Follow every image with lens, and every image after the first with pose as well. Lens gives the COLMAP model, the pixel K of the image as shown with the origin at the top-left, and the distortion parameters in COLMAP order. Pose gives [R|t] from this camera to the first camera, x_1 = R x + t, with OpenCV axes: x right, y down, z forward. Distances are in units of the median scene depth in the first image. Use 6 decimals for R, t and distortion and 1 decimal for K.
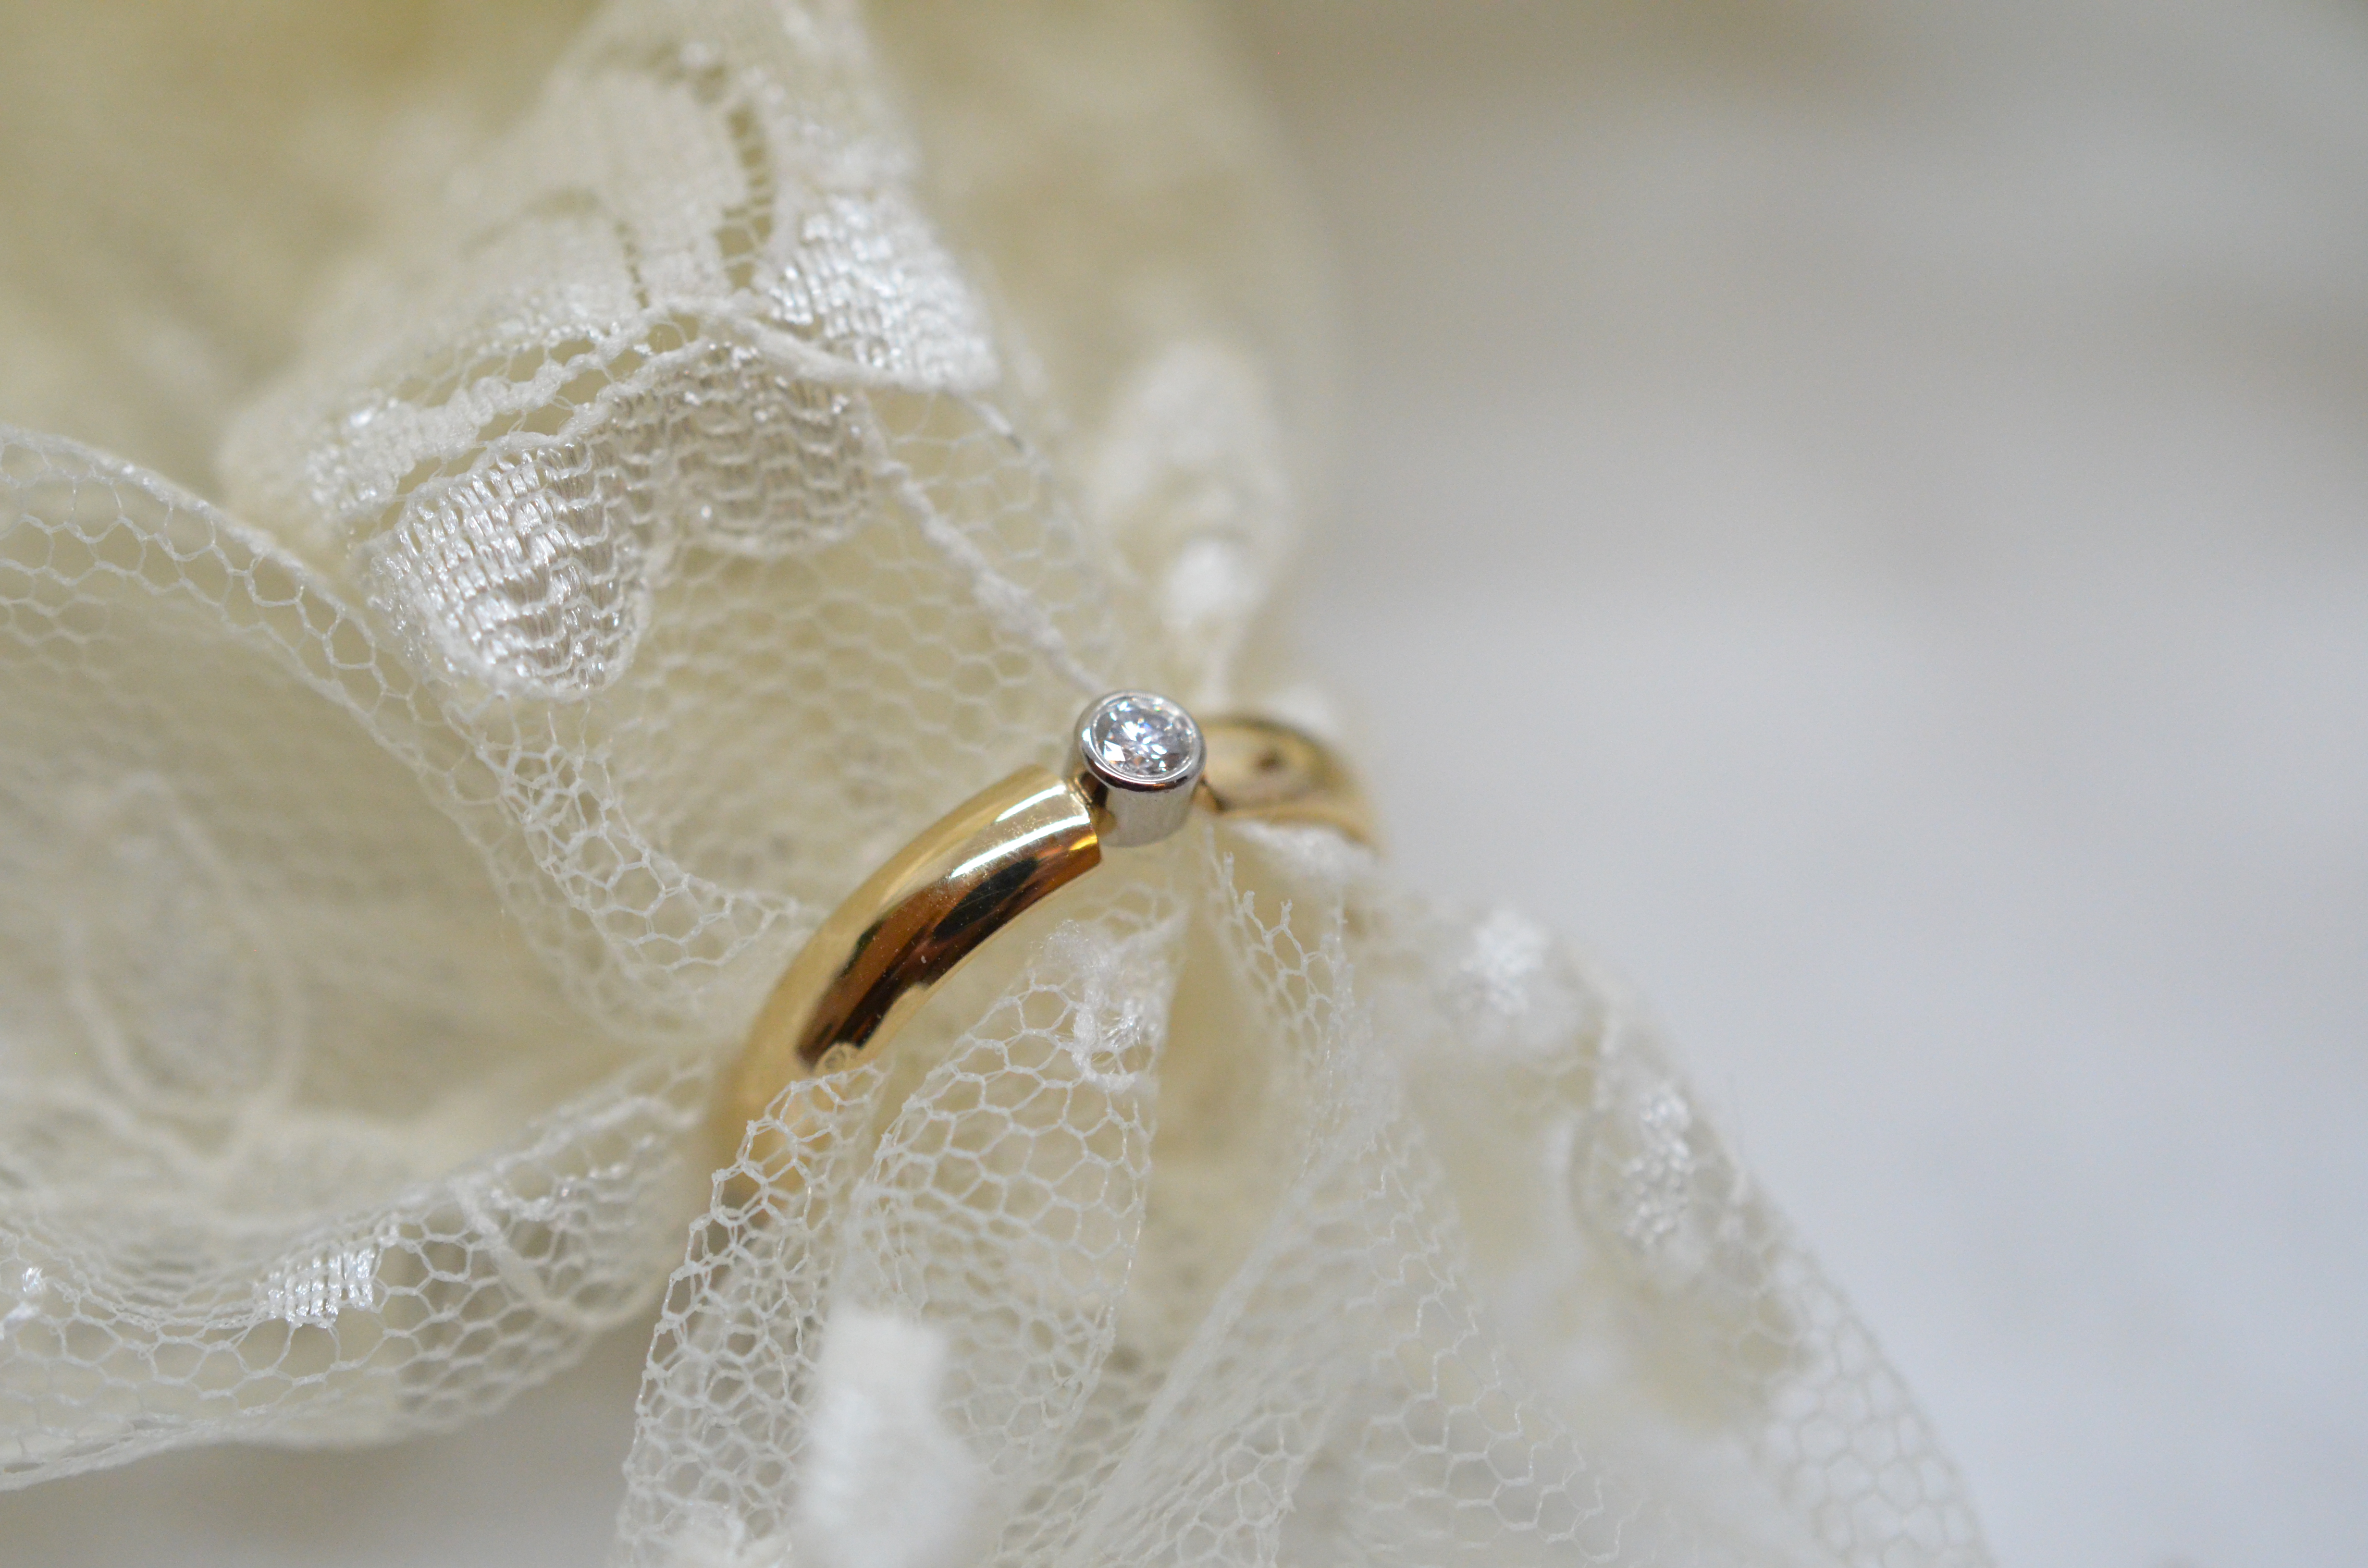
lens RADIAL K [[4443.7, 0, 1190.3], [0, 4443.7, 782.6], [0, 0, 1]] dist [-0.019868, 0.000000]
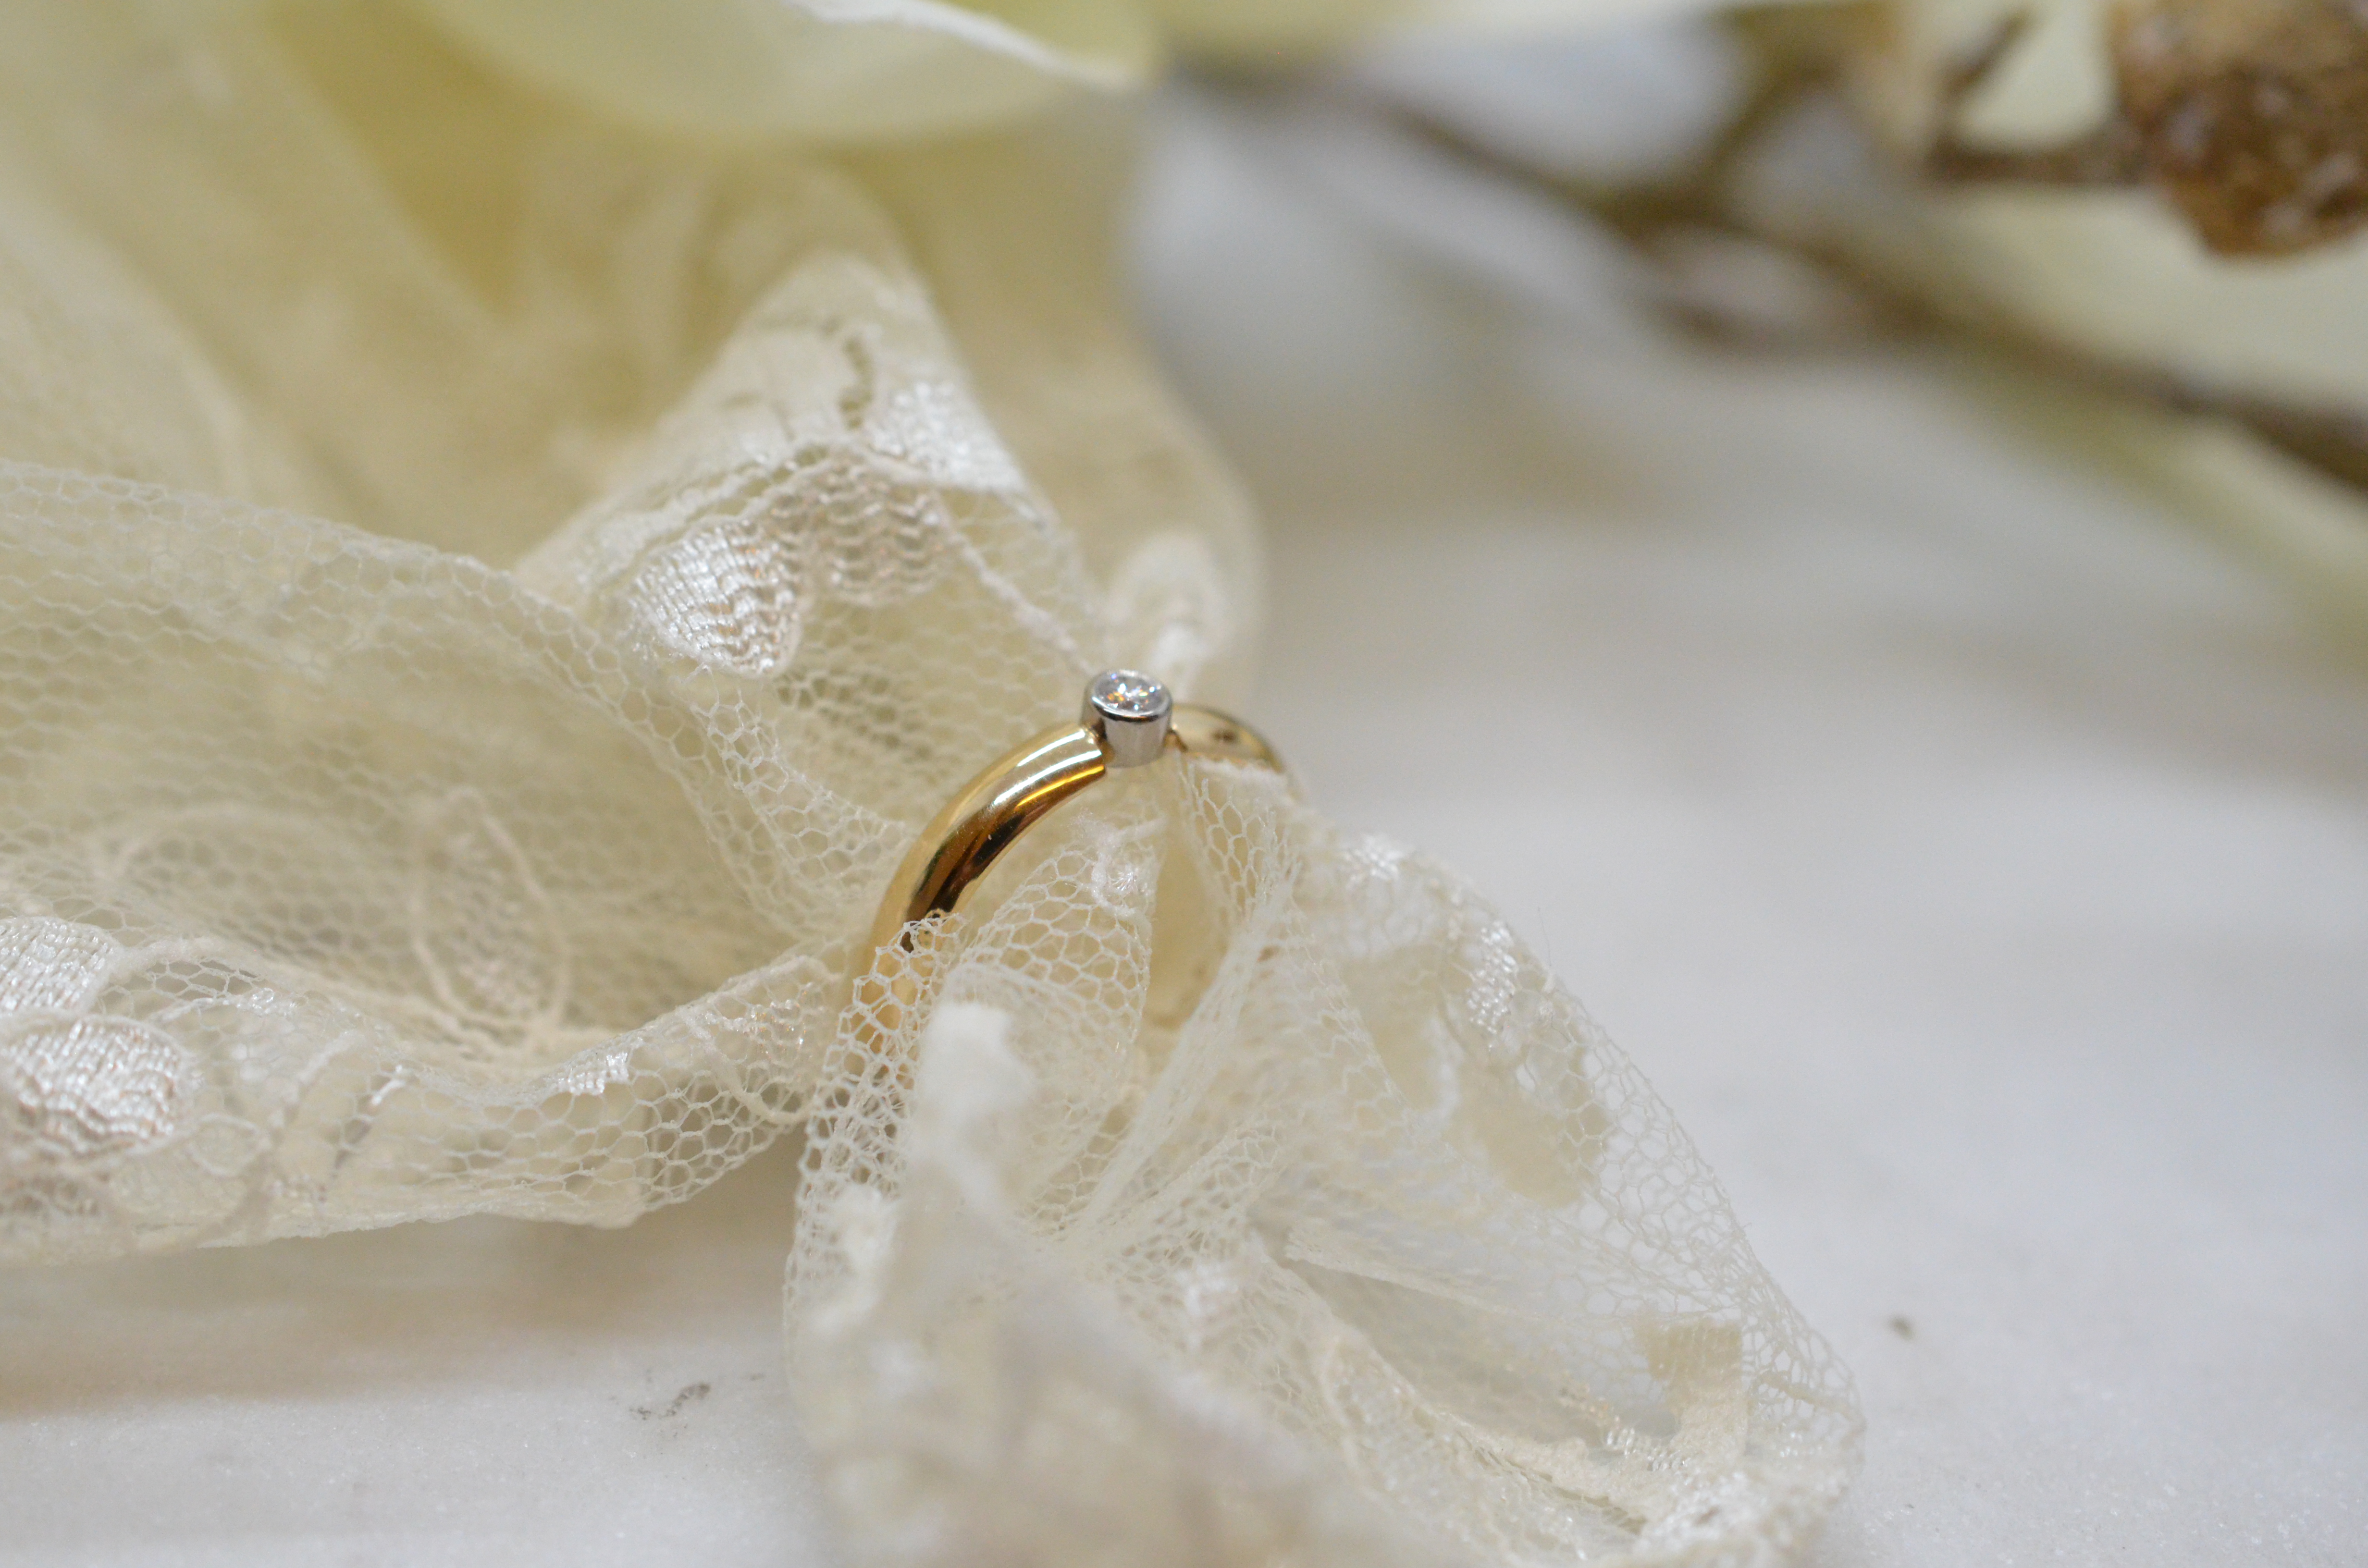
lens RADIAL K [[4047.0, 0, 1178.5], [0, 4047.0, 785.4], [0, 0, 1]] dist [-0.085035, 0.000000]
pose [[0.998597, -0.051547, -0.012142, 0.020620], [0.047480, 0.973013, -0.225815, 0.327737], [0.023454, 0.224921, 0.974095, -0.324734]]
